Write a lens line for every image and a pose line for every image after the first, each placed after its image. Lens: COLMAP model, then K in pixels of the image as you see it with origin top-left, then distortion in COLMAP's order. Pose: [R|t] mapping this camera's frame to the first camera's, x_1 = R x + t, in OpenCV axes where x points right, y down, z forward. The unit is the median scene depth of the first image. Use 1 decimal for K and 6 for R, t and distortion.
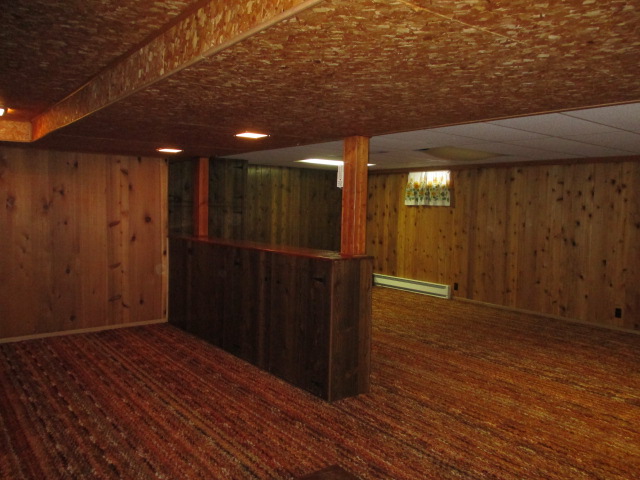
lens RADIAL K [[538.4, 0, 324.3], [0, 538.4, 235.7], [0, 0, 1]] dist [-0.007824, -0.013443]
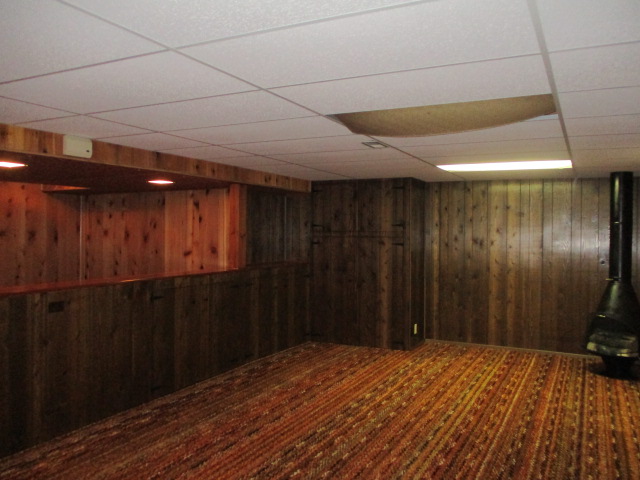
lens RADIAL K [[524.0, 0, 335.4], [0, 524.0, 239.2], [0, 0, 1]] dist [-0.002522, -0.002272]
pose [[0.455566, 0.001547, -0.890201, 0.706809], [-0.045177, 0.998750, -0.021384, -0.043755], [0.889055, 0.049959, 0.455067, 0.817151]]
